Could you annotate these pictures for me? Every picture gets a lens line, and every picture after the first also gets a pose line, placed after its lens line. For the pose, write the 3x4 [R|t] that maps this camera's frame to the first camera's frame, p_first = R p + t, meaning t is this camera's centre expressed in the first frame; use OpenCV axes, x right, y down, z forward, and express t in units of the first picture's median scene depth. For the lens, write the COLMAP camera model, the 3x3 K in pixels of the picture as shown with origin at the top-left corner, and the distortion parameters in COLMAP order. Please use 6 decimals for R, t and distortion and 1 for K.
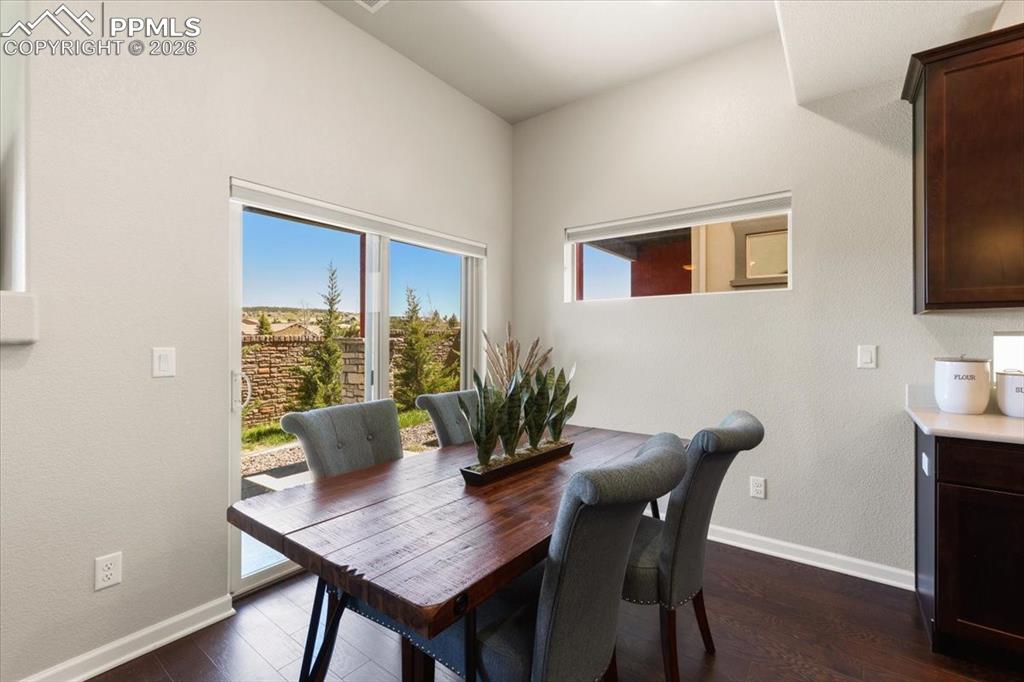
lens RADIAL K [[438.8, 0, 513.6], [0, 438.8, 338.5], [0, 0, 1]] dist [0.000688, 0.000628]
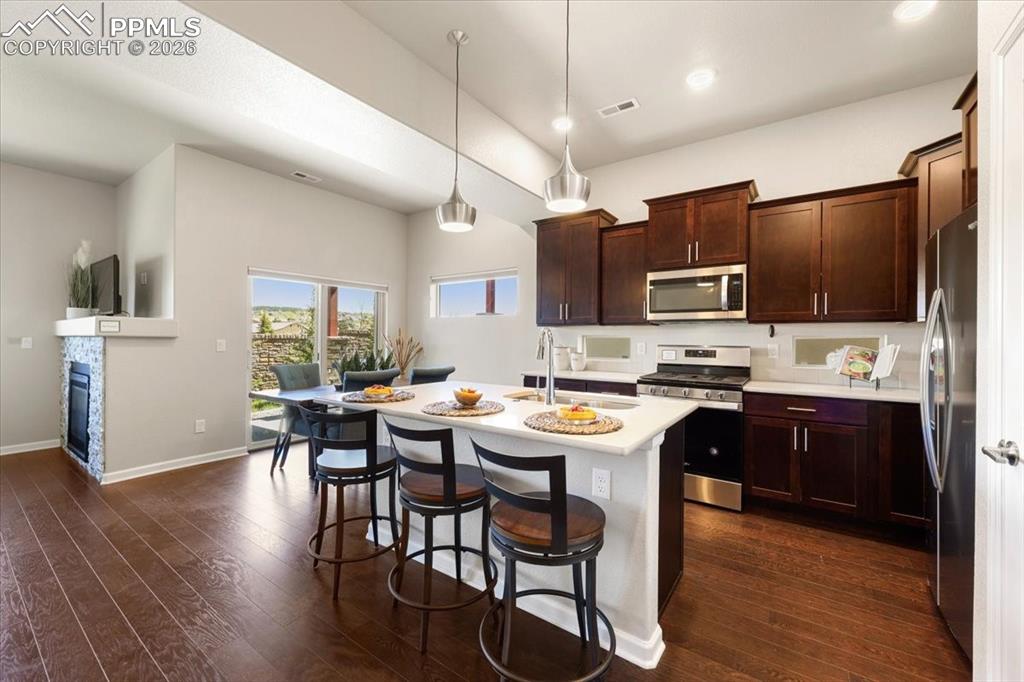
lens RADIAL K [[409.6, 0, 509.3], [0, 409.6, 339.2], [0, 0, 1]] dist [0.000427, -0.000066]
pose [[0.999780, 0.005532, 0.020221, 0.401970], [-0.005611, 0.999977, 0.003867, -0.000747], [-0.020199, -0.003980, 0.999788, -0.688868]]
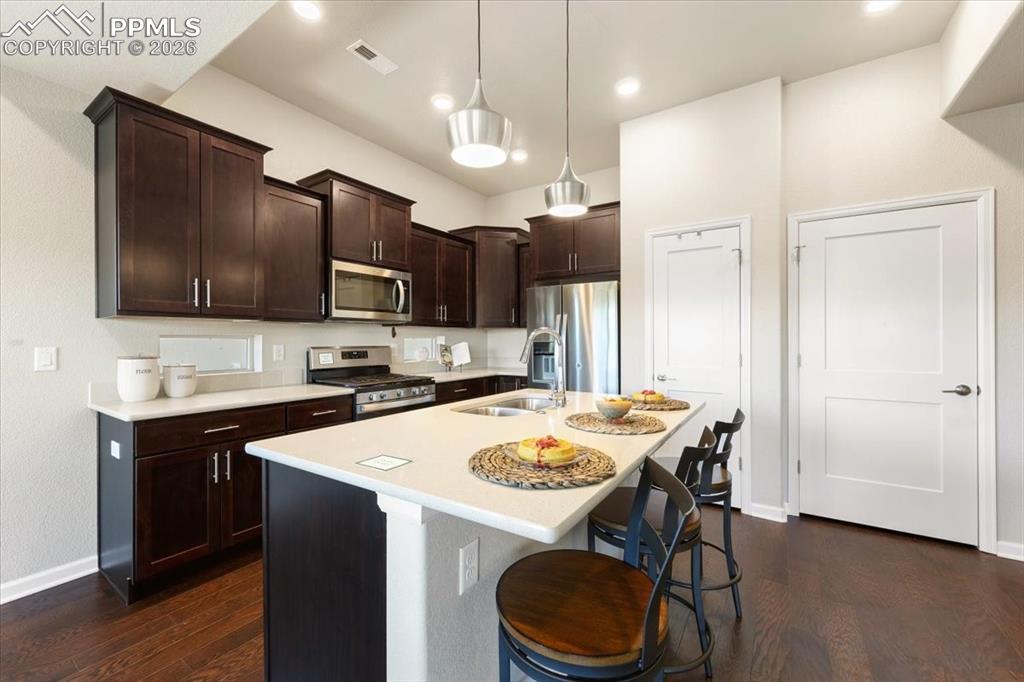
lens RADIAL K [[409.6, 0, 509.3], [0, 409.6, 339.2], [0, 0, 1]] dist [0.000427, -0.000066]
pose [[-0.050073, 0.000145, 0.998746, -0.100691], [0.002019, 0.999998, -0.000044, -0.000161], [-0.998743, 0.002014, -0.050074, 0.017227]]
